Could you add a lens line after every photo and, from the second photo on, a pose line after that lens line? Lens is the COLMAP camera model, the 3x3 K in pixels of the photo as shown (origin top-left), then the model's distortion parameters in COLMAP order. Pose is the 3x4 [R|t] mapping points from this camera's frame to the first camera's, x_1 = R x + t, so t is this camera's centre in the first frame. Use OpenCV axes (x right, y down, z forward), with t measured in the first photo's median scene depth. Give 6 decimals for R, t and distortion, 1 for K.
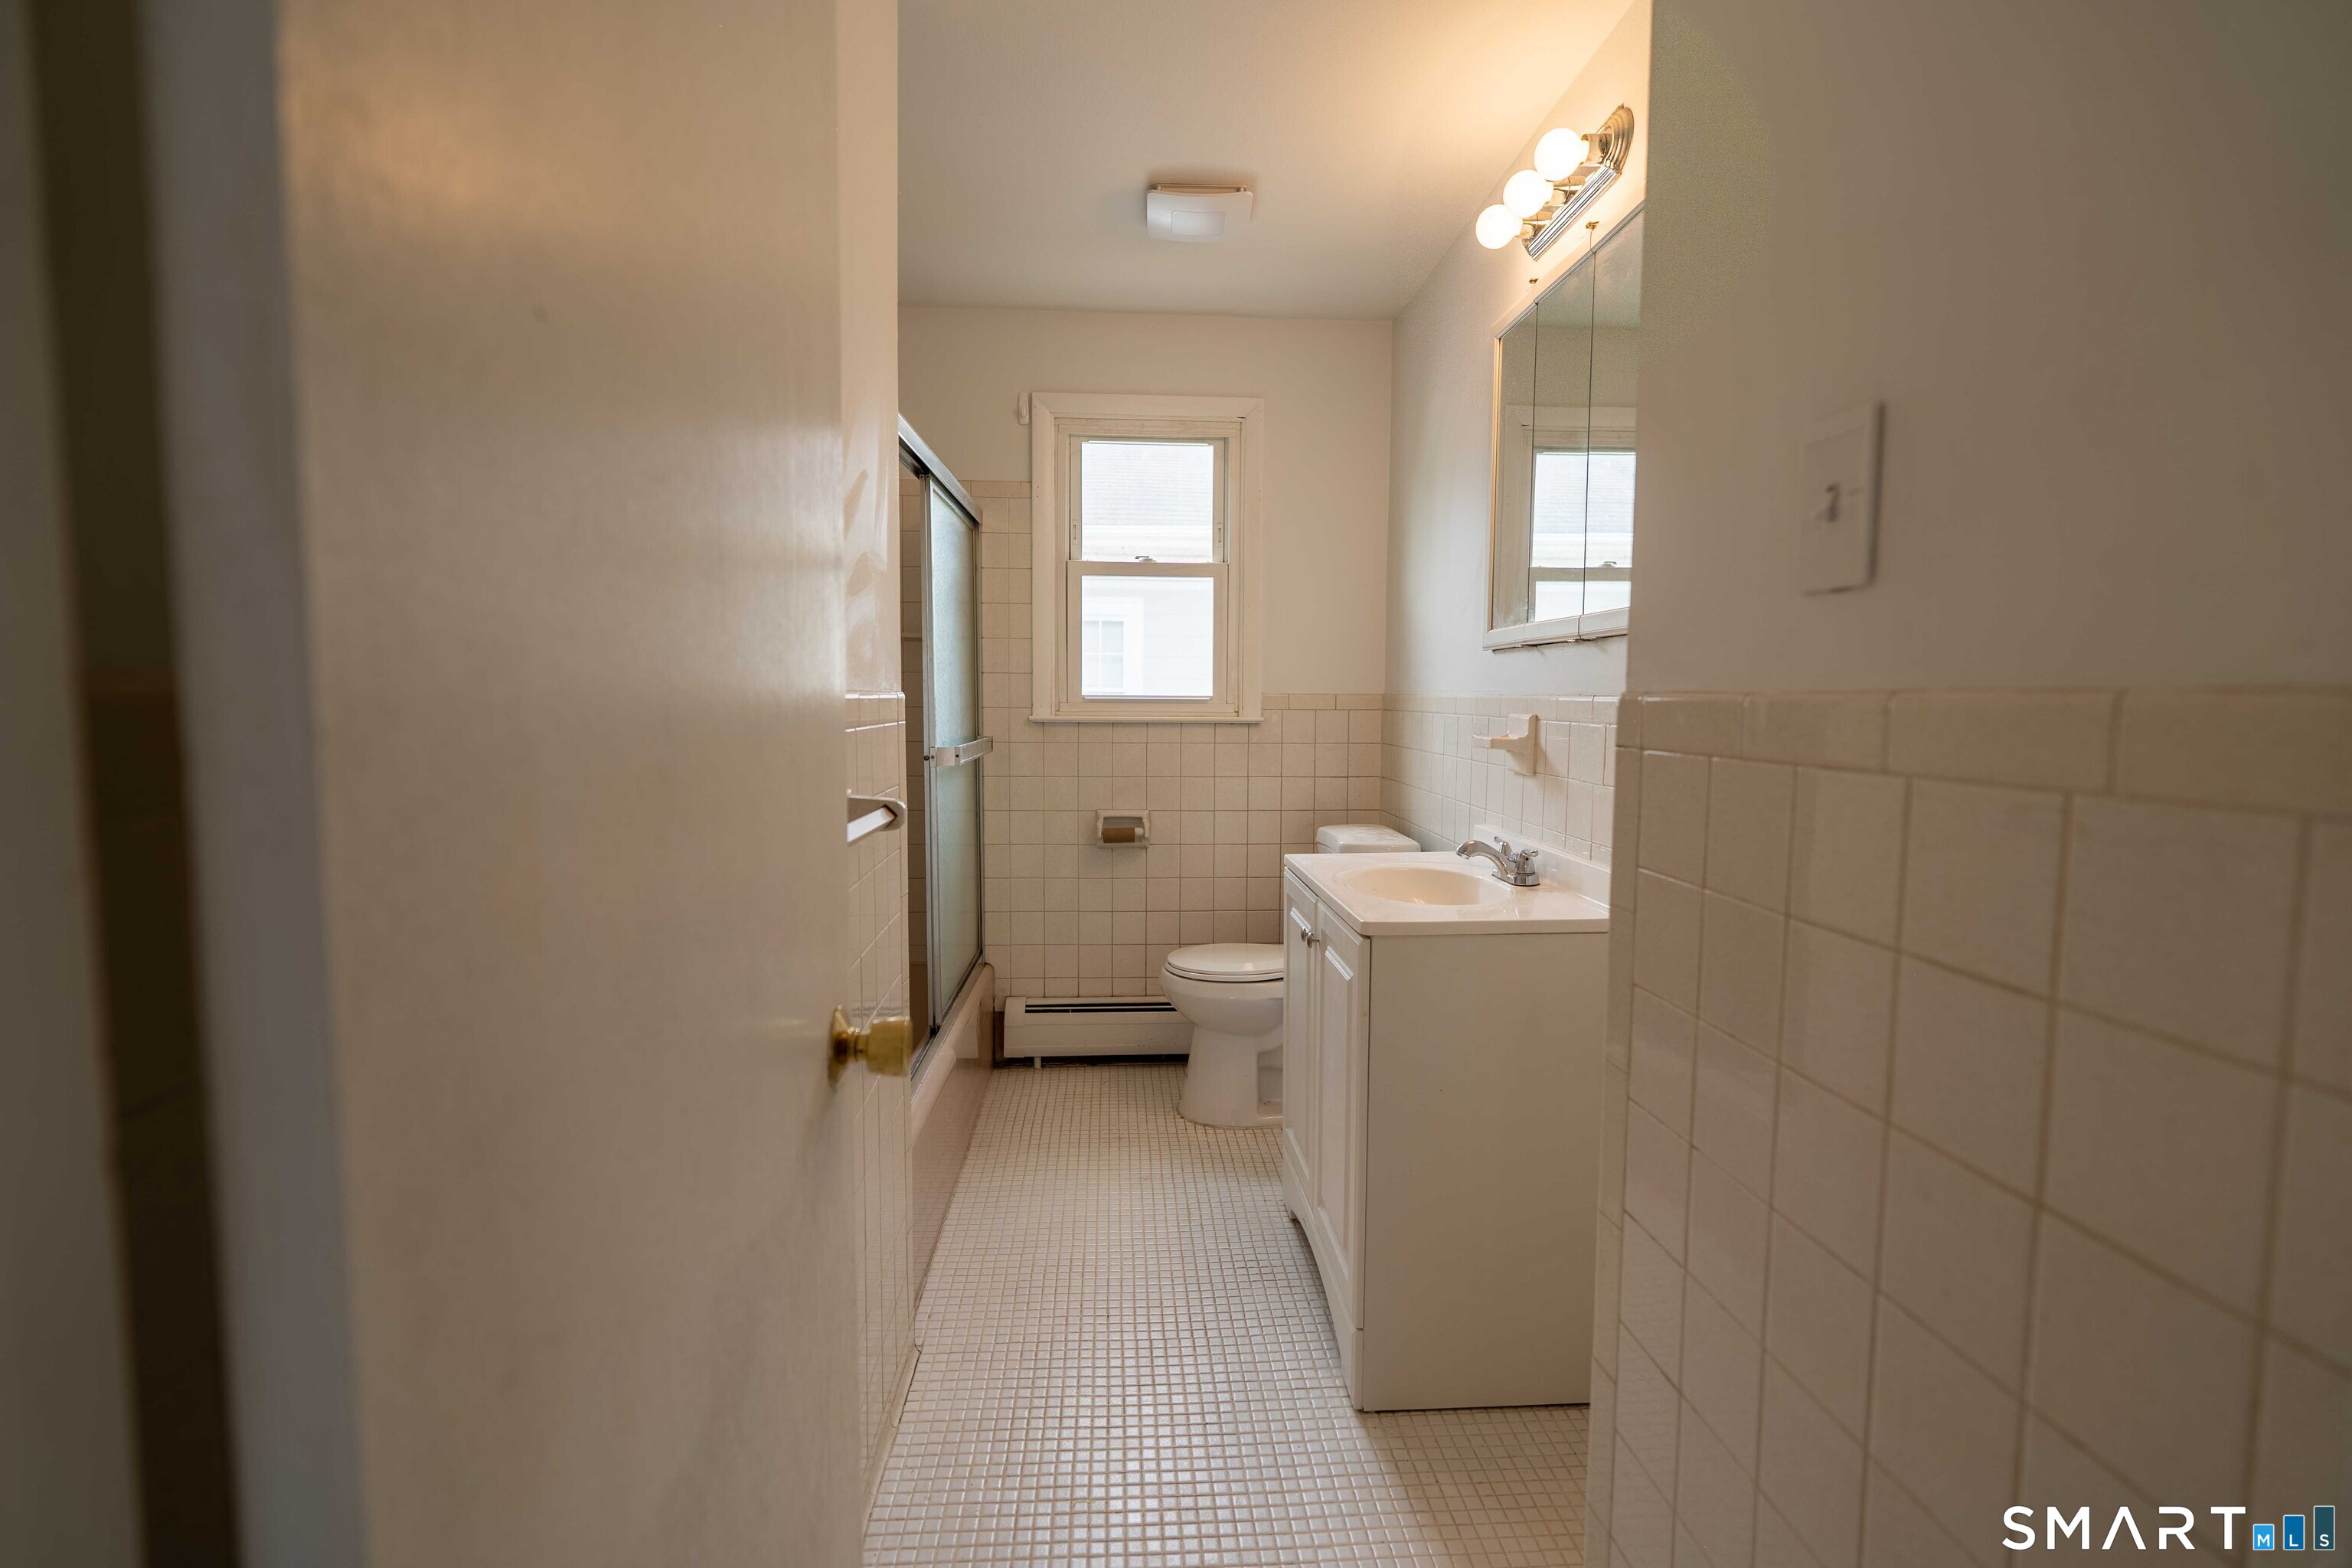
lens RADIAL K [[1071.8, 0, 1168.8], [0, 1071.8, 781.2], [0, 0, 1]] dist [-0.004036, 0.000159]
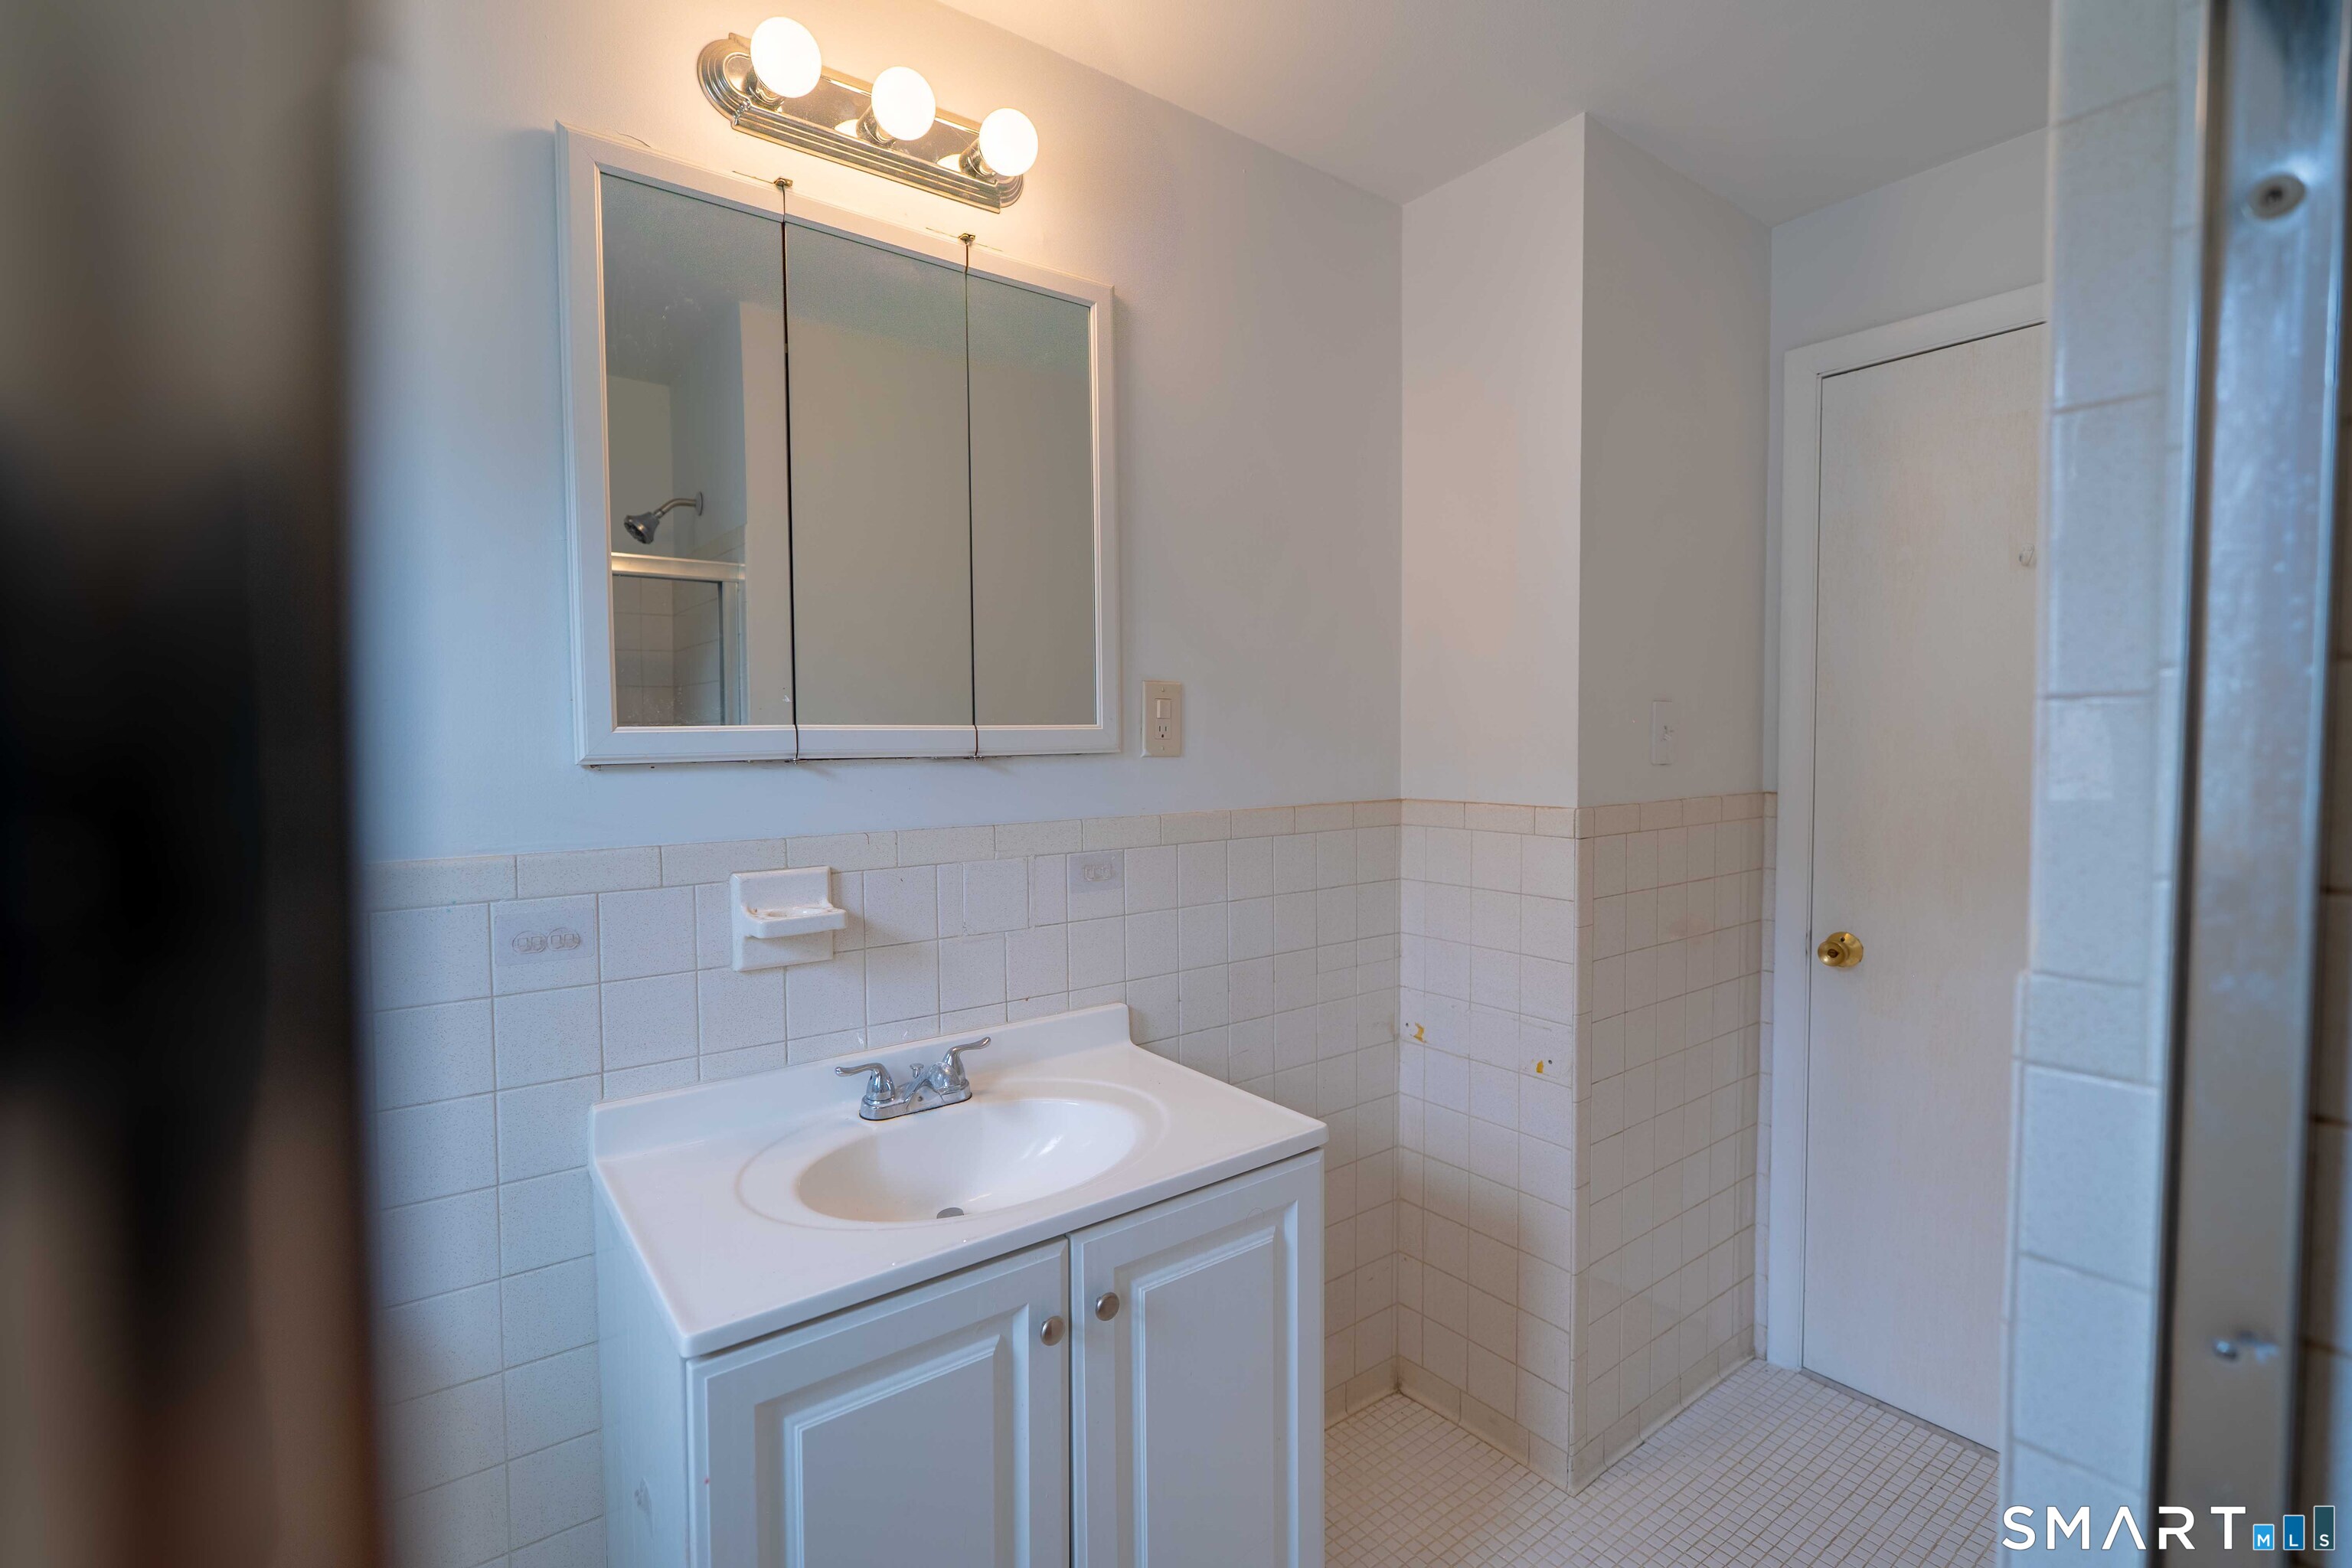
lens RADIAL K [[1071.8, 0, 1168.8], [0, 1071.8, 781.2], [0, 0, 1]] dist [-0.004036, 0.000159]
pose [[-0.553810, -0.035210, 0.831898, -0.198019], [0.078300, 0.992476, 0.094132, -0.101416], [-0.828953, 0.117269, -0.546886, 0.761930]]
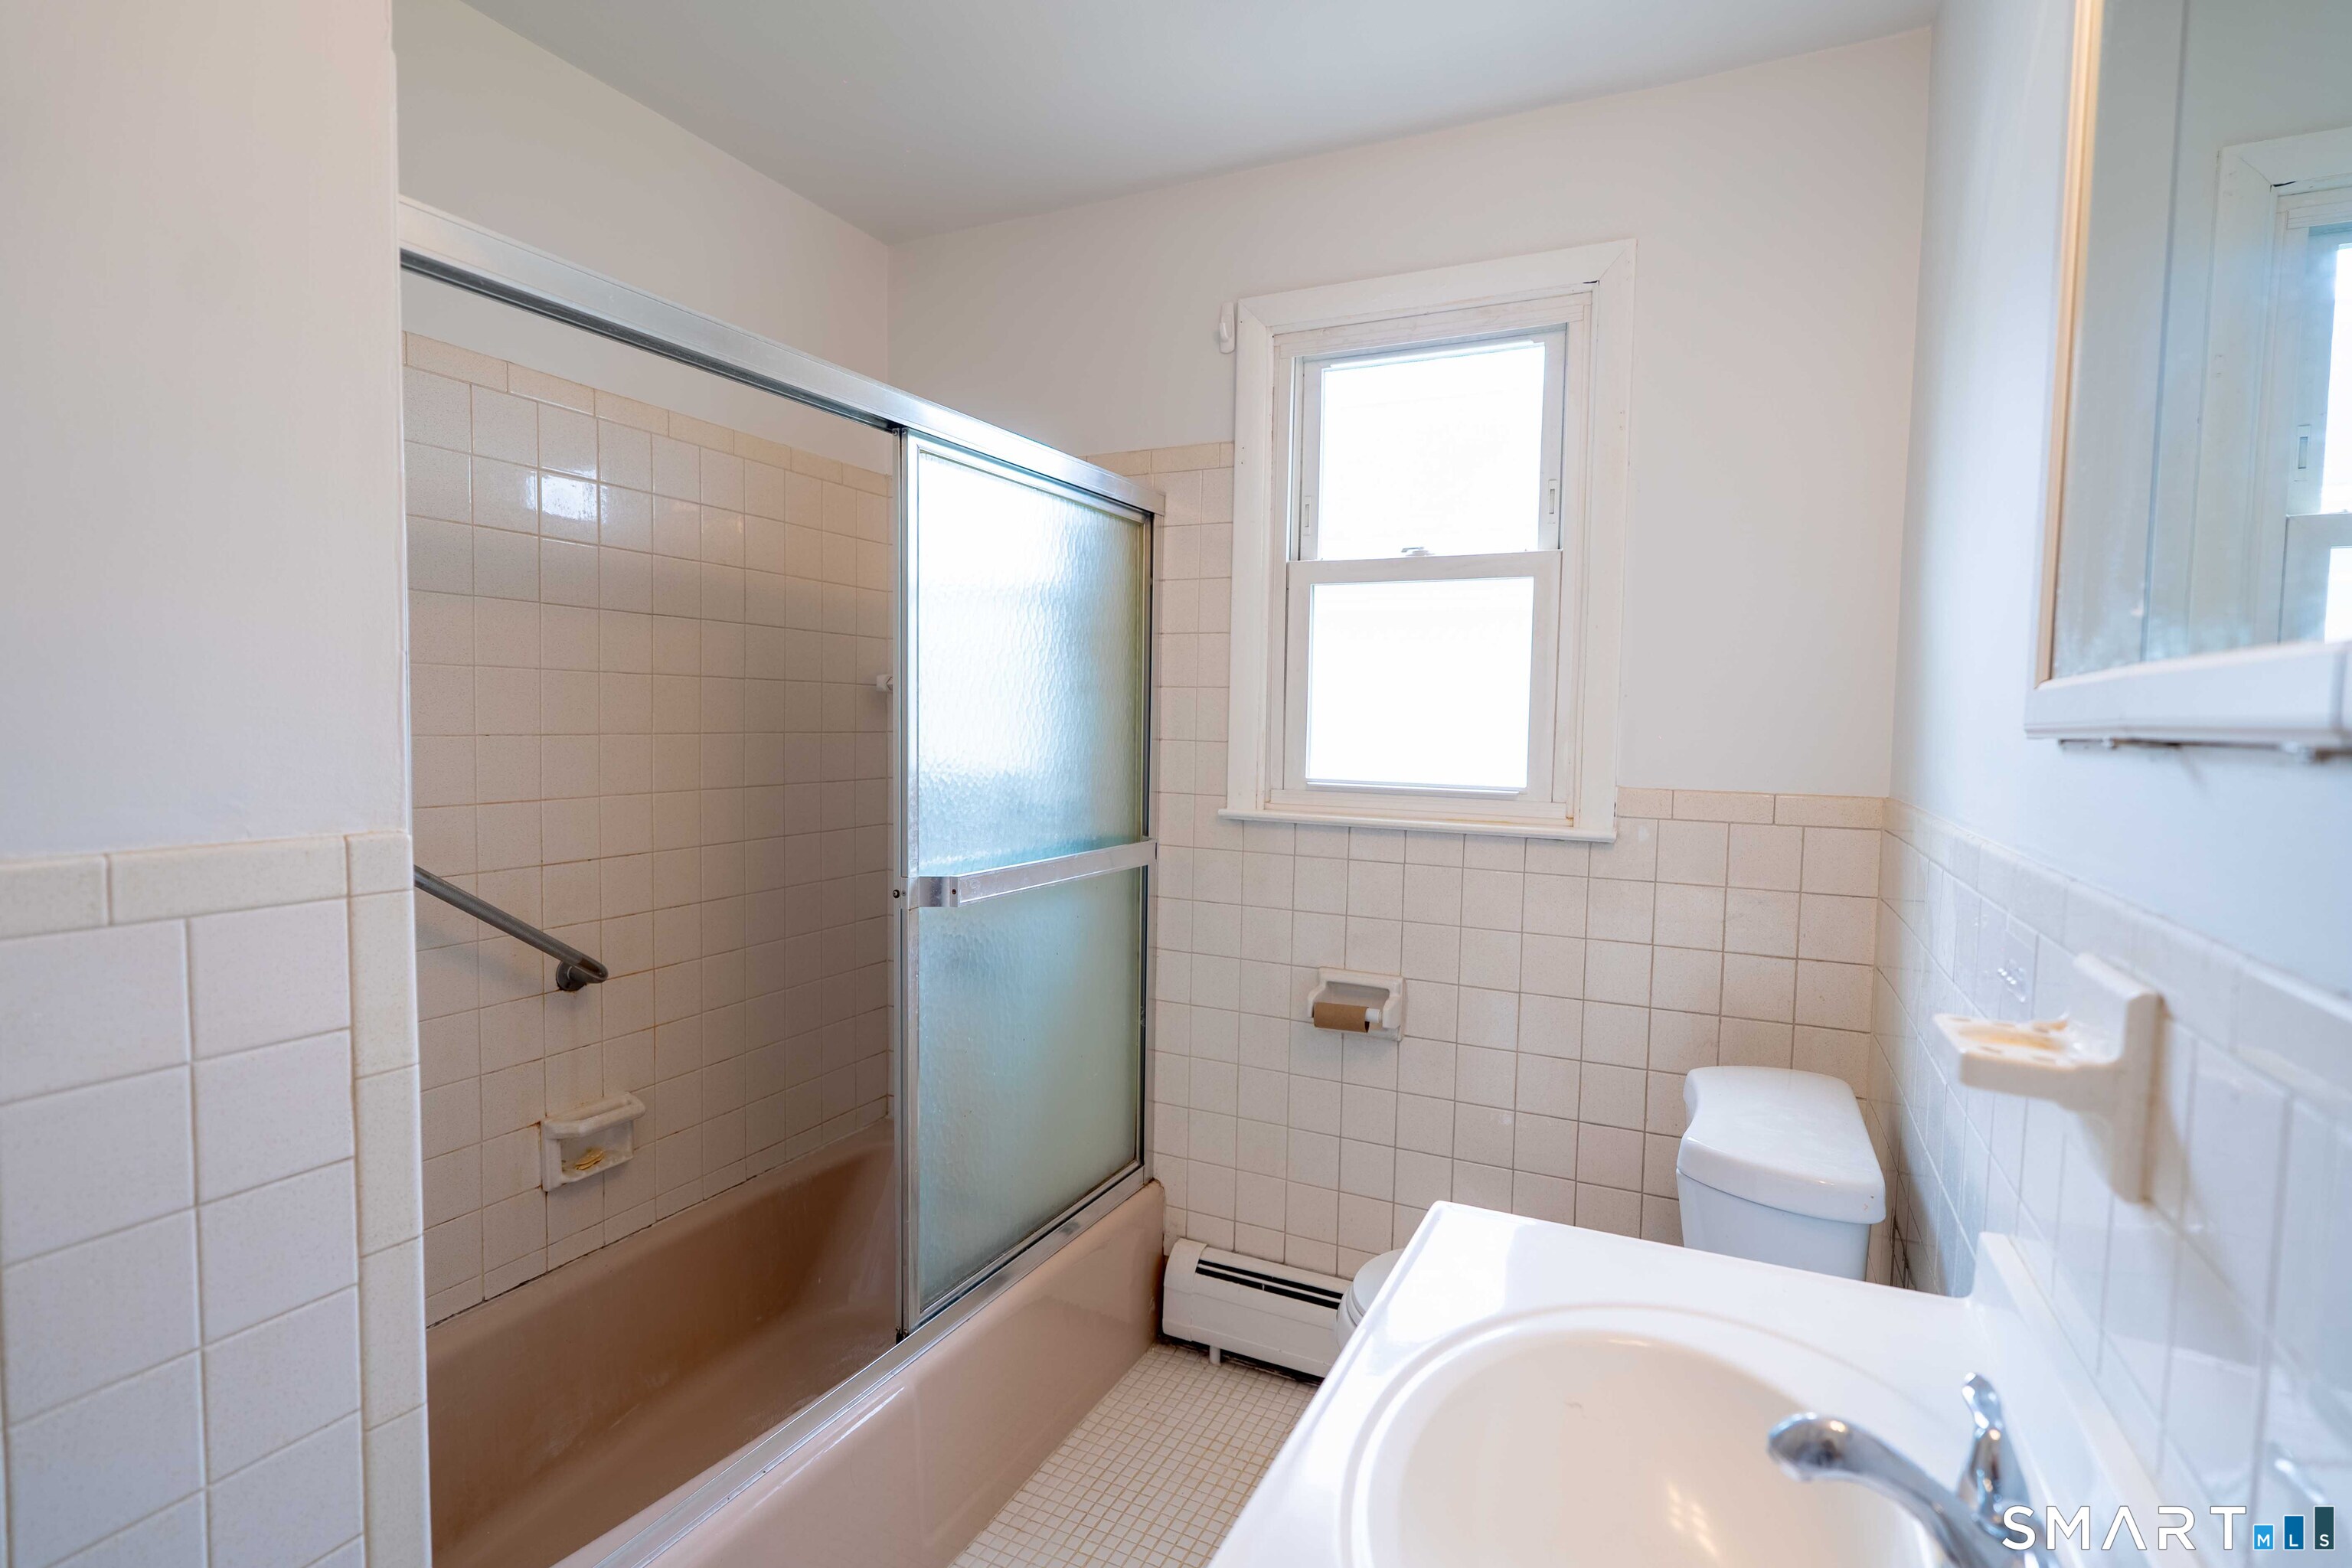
lens RADIAL K [[1126.2, 0, 1162.0], [0, 1126.2, 790.1], [0, 0, 1]] dist [-0.003195, -0.000153]
pose [[0.870066, 0.041003, -0.491226, 0.165793], [-0.053123, 0.998530, -0.010744, -0.062542], [0.490064, 0.035444, 0.870966, 0.396848]]
